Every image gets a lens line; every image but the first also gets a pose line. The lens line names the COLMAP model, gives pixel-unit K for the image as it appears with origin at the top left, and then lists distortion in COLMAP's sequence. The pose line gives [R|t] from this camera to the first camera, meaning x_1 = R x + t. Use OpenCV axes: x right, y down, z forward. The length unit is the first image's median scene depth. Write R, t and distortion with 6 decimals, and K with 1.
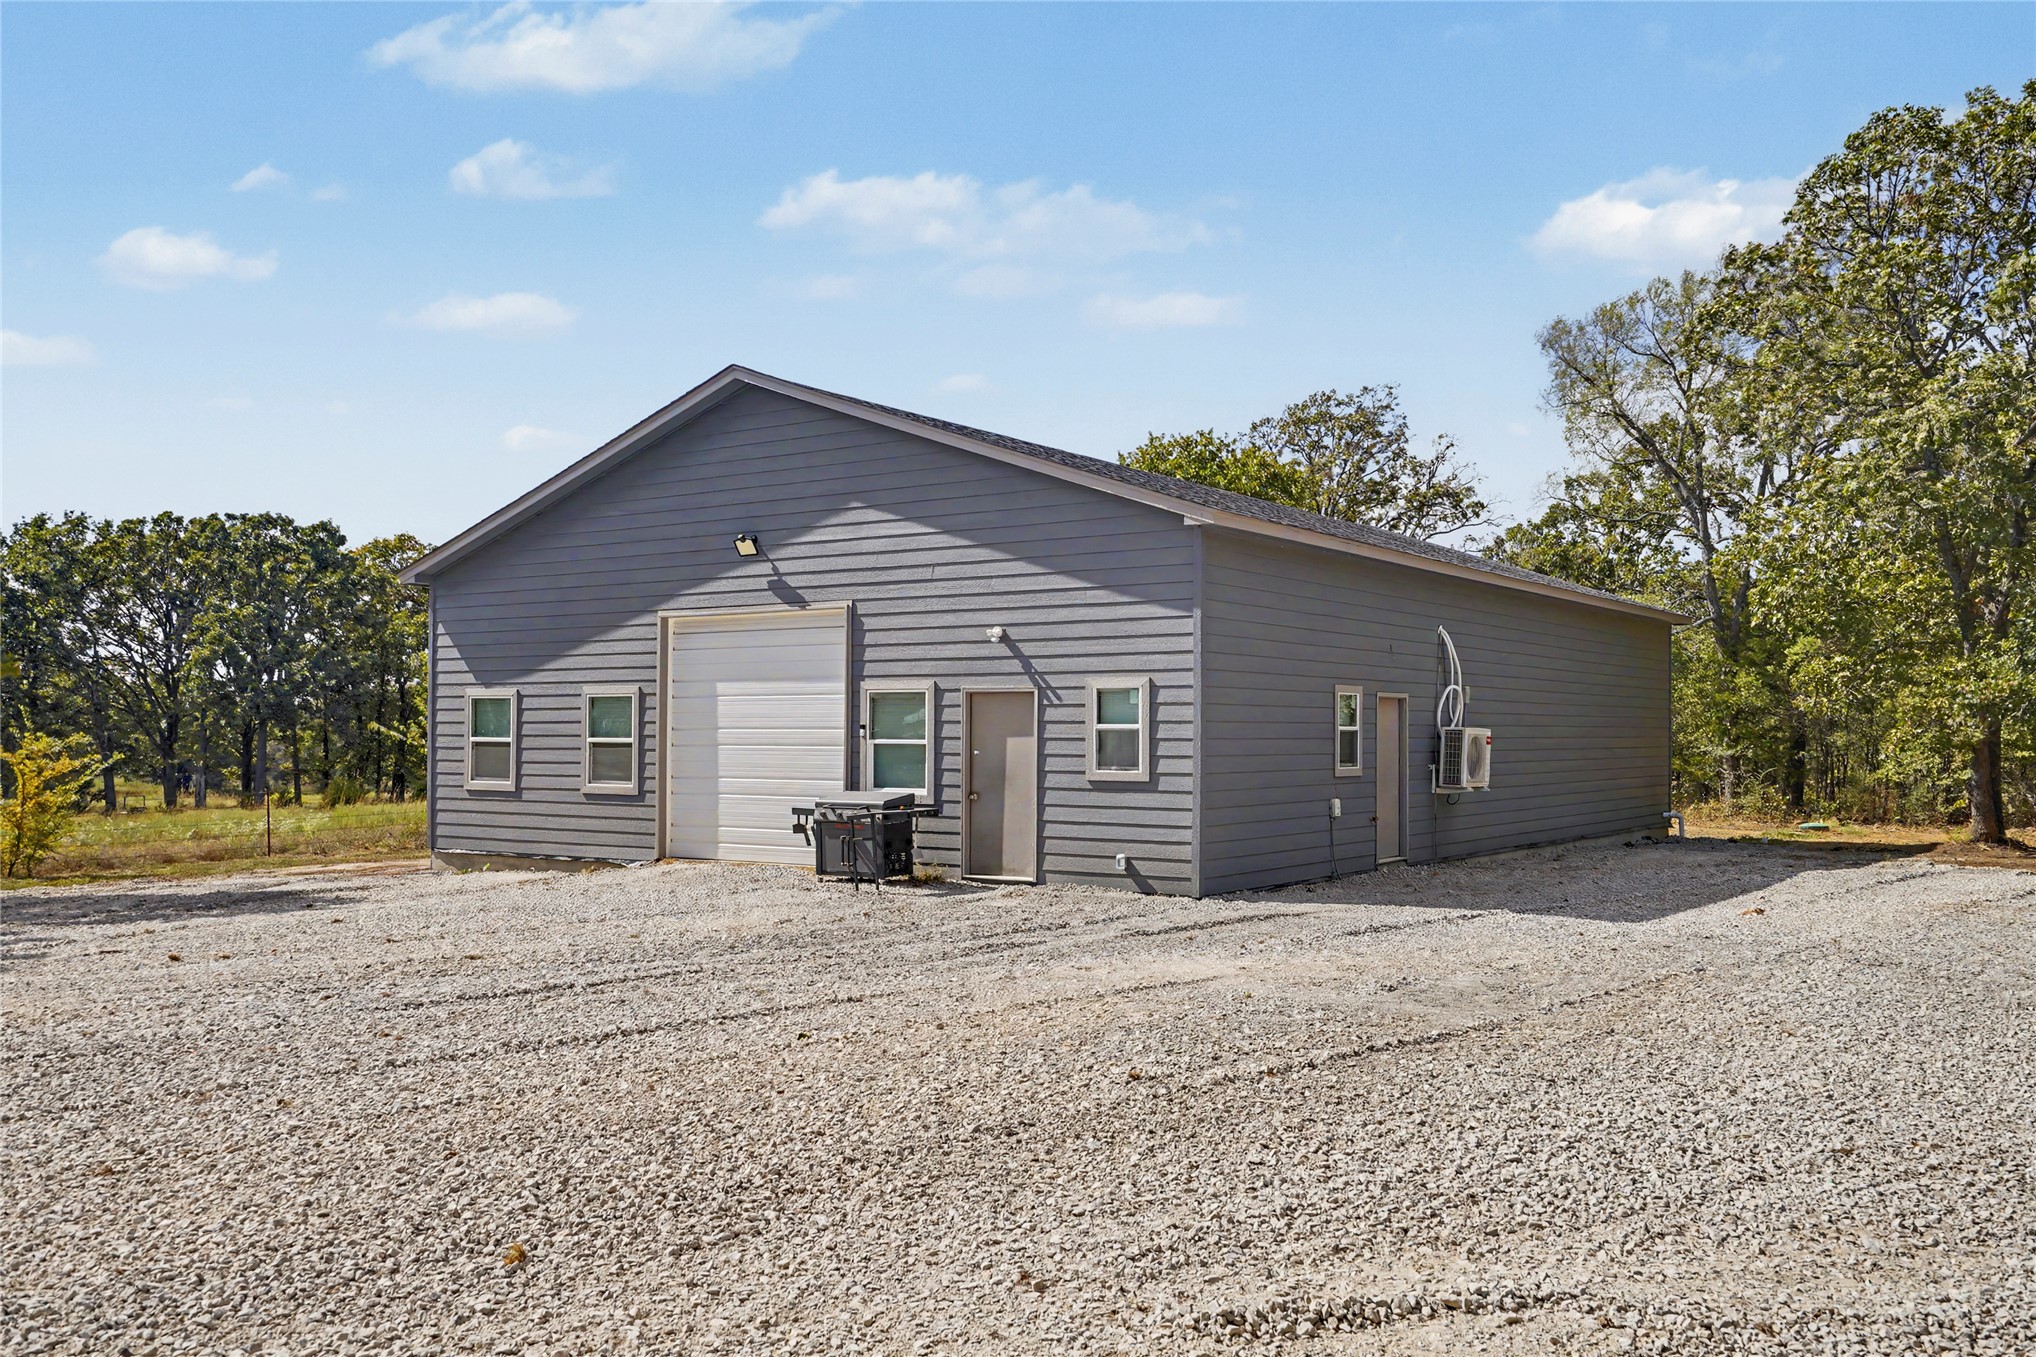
lens RADIAL K [[1726.4, 0, 1019.2], [0, 1726.4, 684.5], [0, 0, 1]] dist [0.001402, -0.000500]
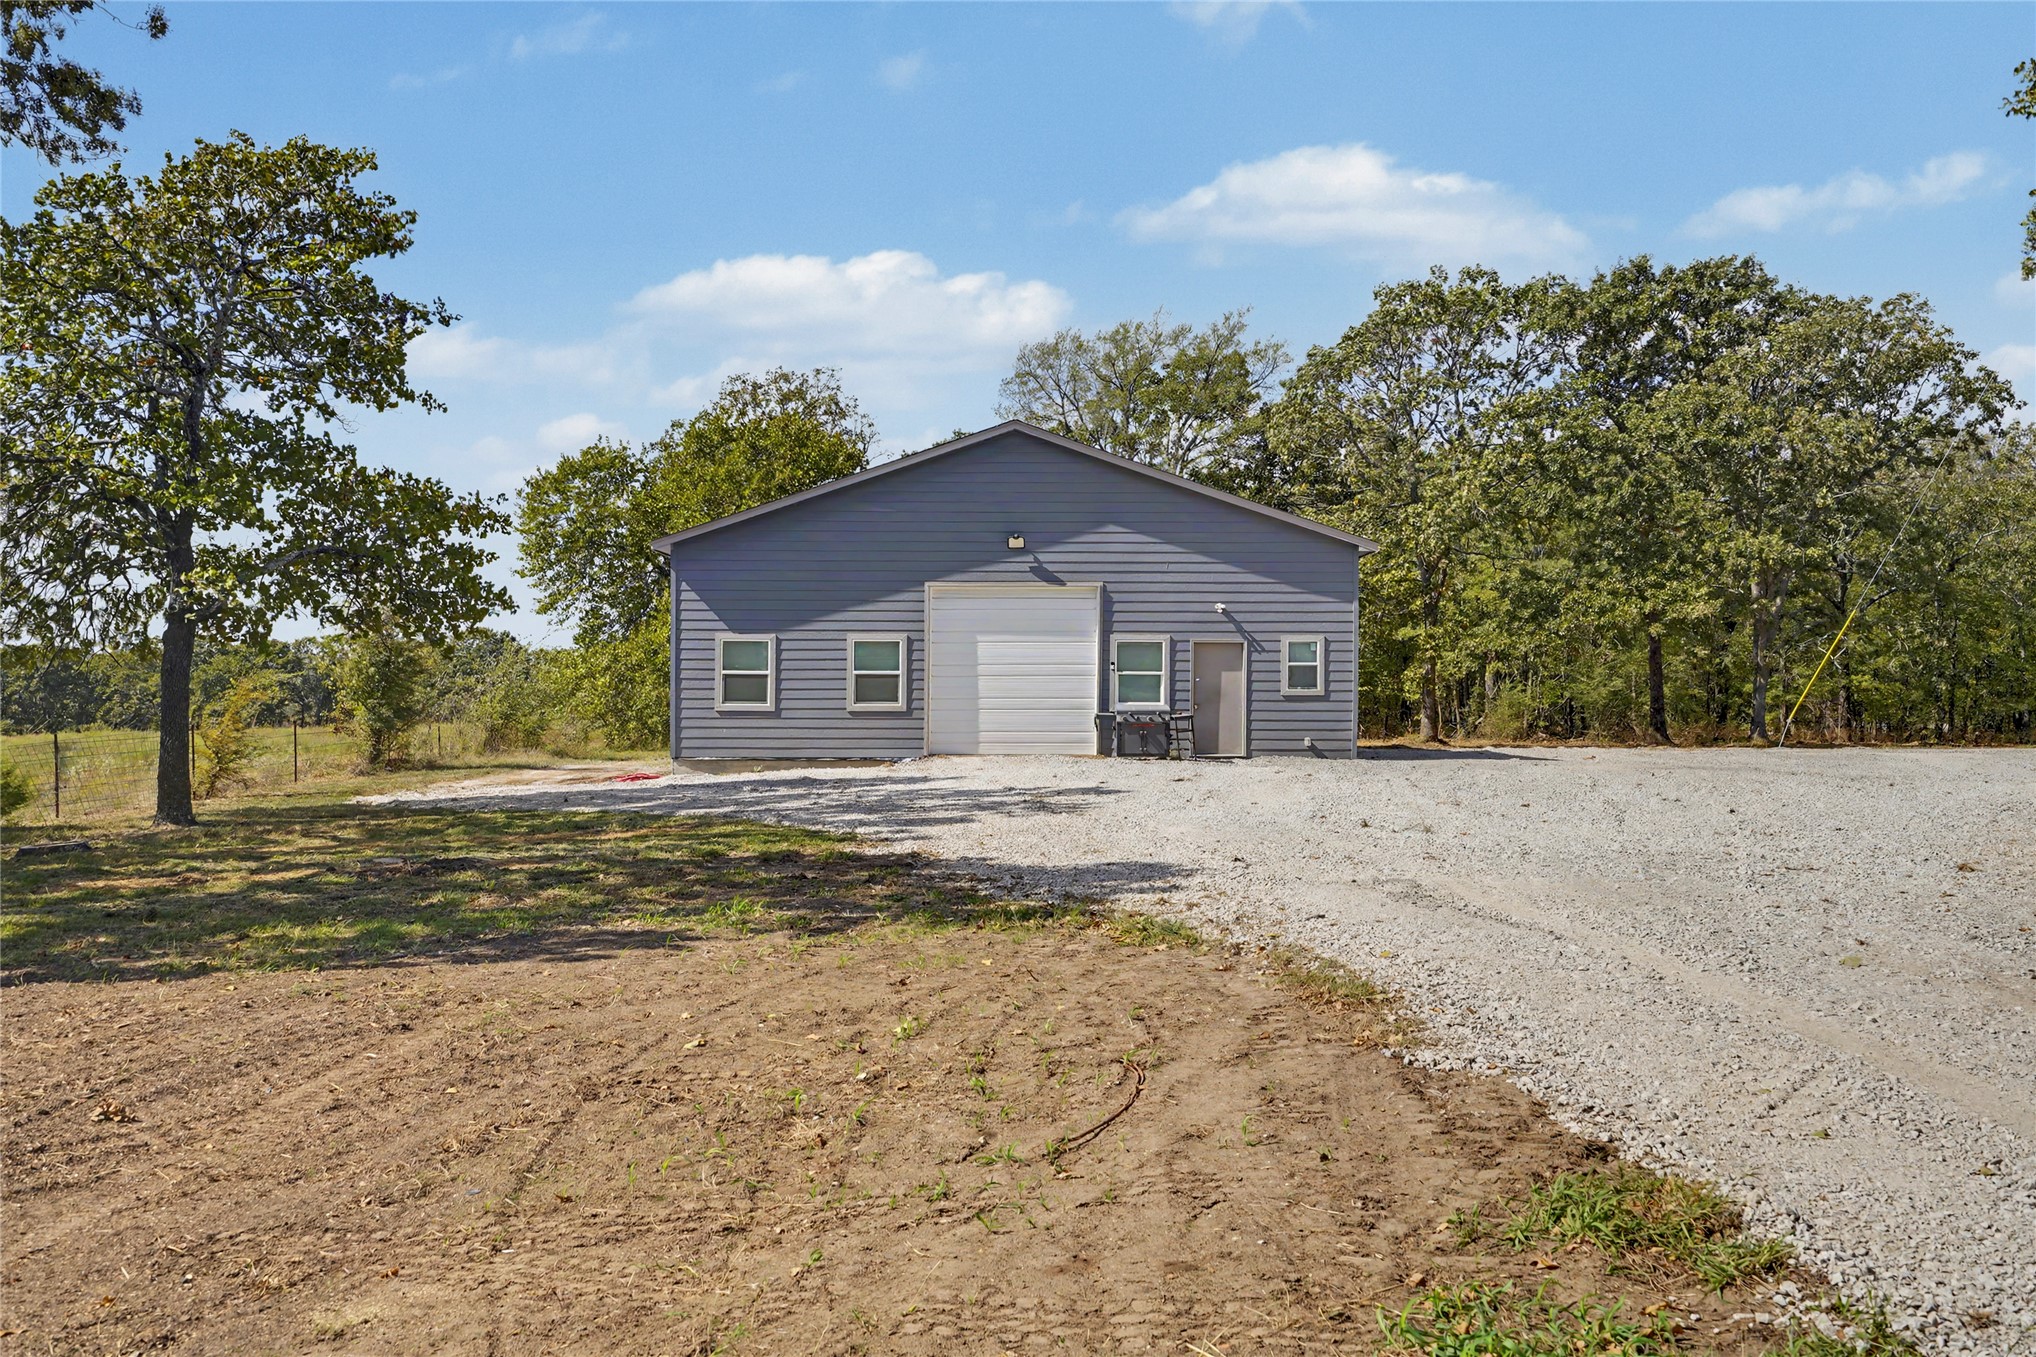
lens RADIAL K [[2090.7, 0, 1018.0], [0, 2090.7, 678.8], [0, 0, 1]] dist [0.025612, 0.000000]
pose [[0.828955, 0.000908, 0.559314, -1.246842], [-0.015948, 0.999630, 0.022013, -0.002074], [-0.559087, -0.027168, 0.828664, -0.532084]]
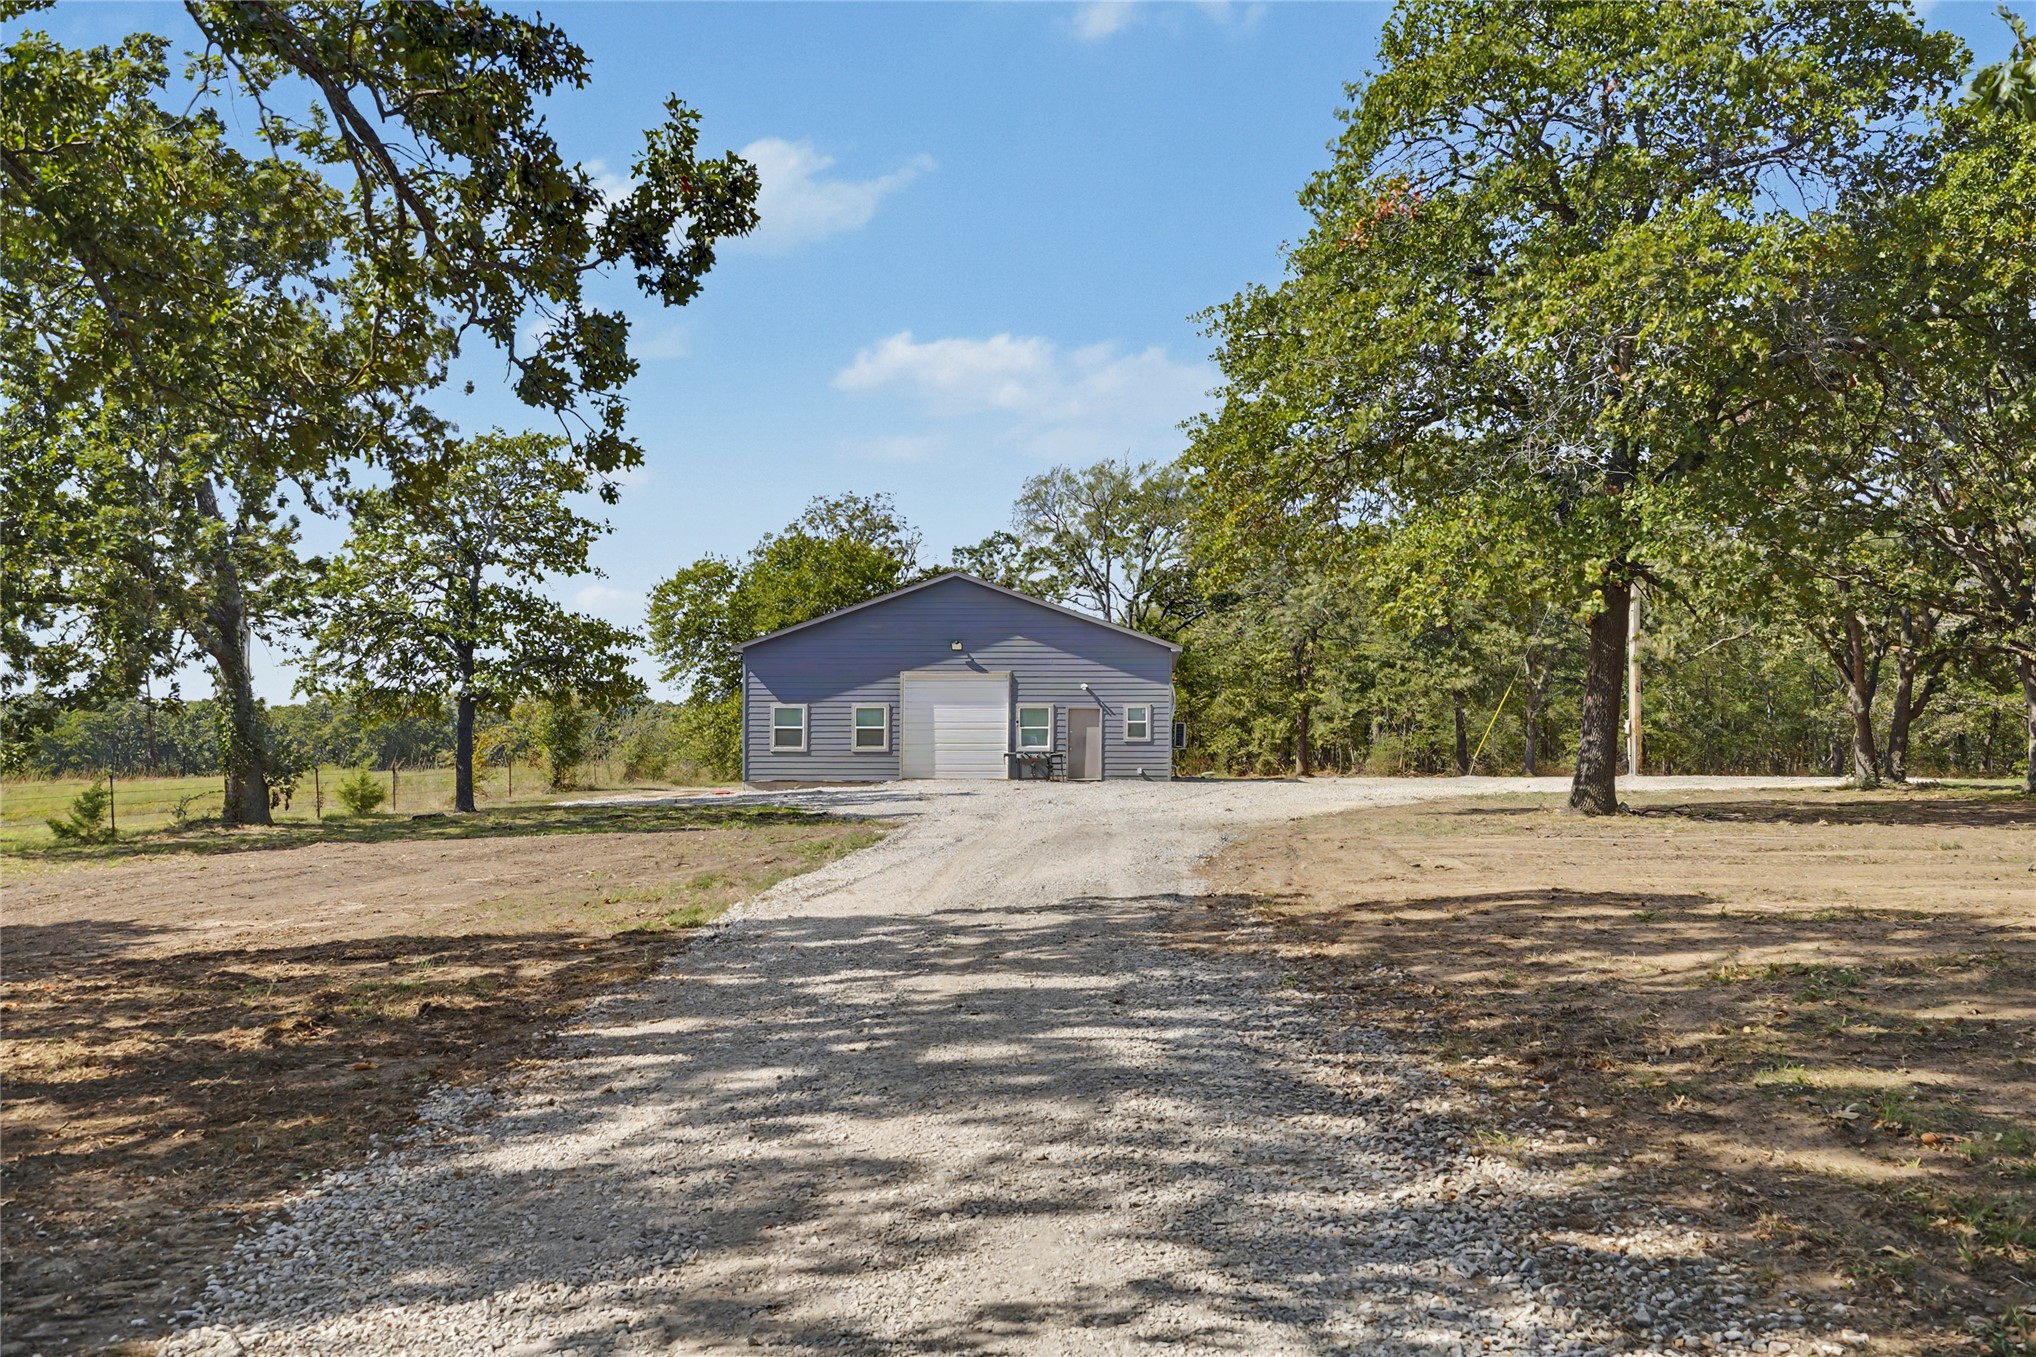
lens RADIAL K [[2090.7, 0, 1019.3], [0, 2090.7, 680.8], [0, 0, 1]] dist [0.025612, 0.000000]
pose [[0.859120, 0.011422, 0.511647, -1.666272], [-0.013598, 0.999907, 0.000512, -0.036961], [-0.511594, -0.007397, 0.859195, -1.624383]]
